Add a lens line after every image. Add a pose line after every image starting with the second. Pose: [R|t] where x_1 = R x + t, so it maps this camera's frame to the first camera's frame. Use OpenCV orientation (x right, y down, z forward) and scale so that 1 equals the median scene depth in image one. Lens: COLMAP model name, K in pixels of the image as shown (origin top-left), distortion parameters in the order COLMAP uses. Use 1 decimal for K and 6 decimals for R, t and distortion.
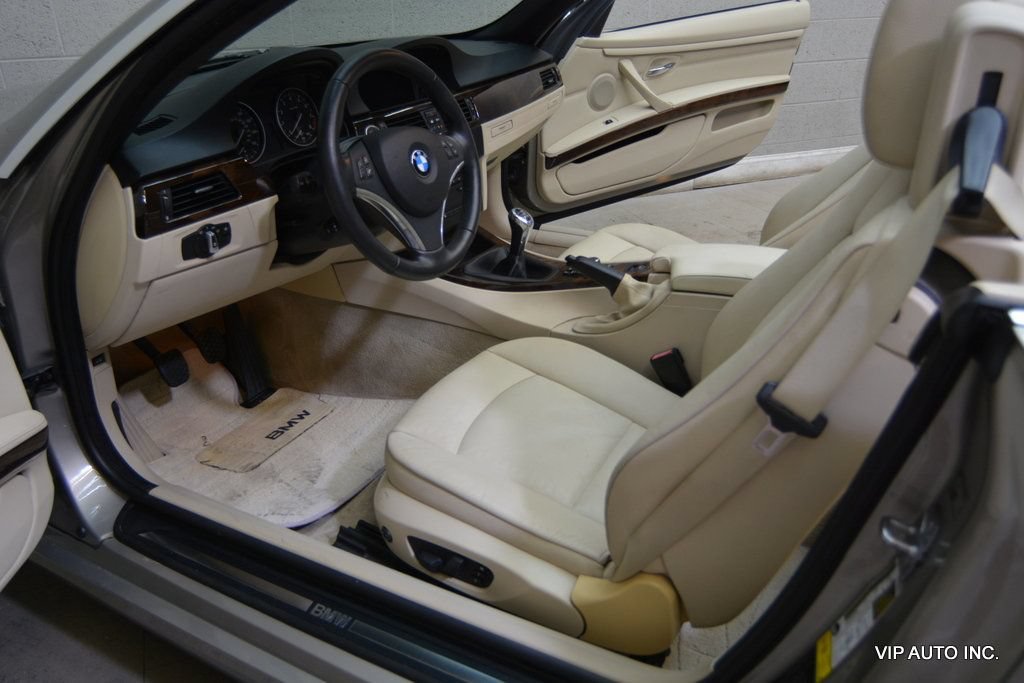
lens RADIAL K [[786.1, 0, 514.6], [0, 786.1, 345.4], [0, 0, 1]] dist [-0.032967, 0.031850]
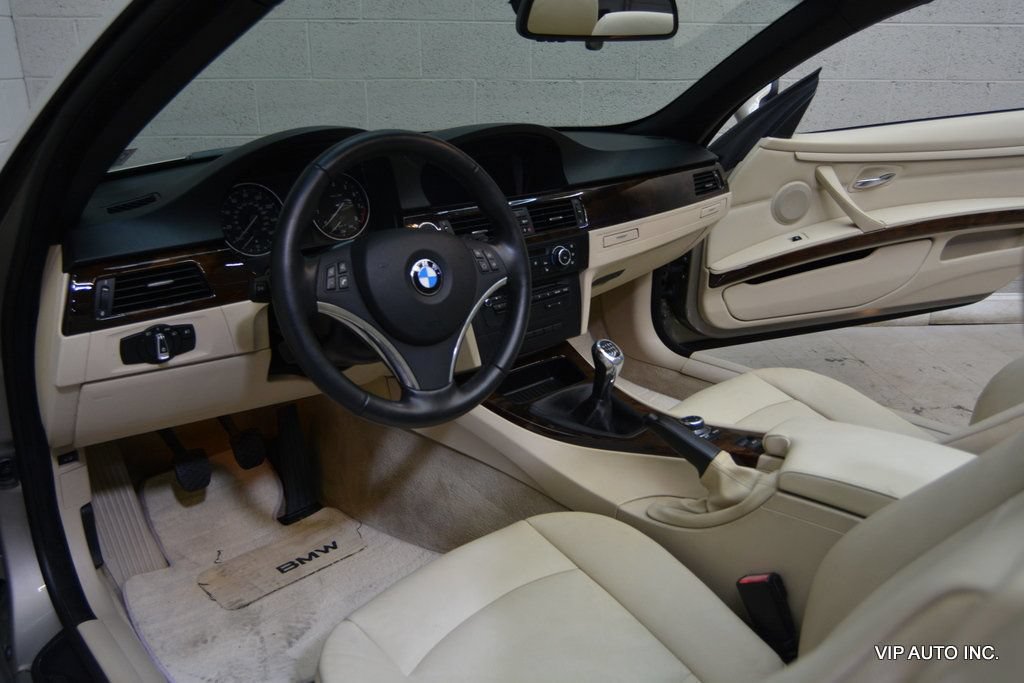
lens RADIAL K [[786.1, 0, 508.7], [0, 786.1, 337.5], [0, 0, 1]] dist [-0.032967, 0.031850]
pose [[0.945374, 0.119996, -0.303100, 0.148464], [-0.156749, 0.982573, -0.099904, -0.083650], [0.285830, 0.141957, 0.947707, 0.232281]]
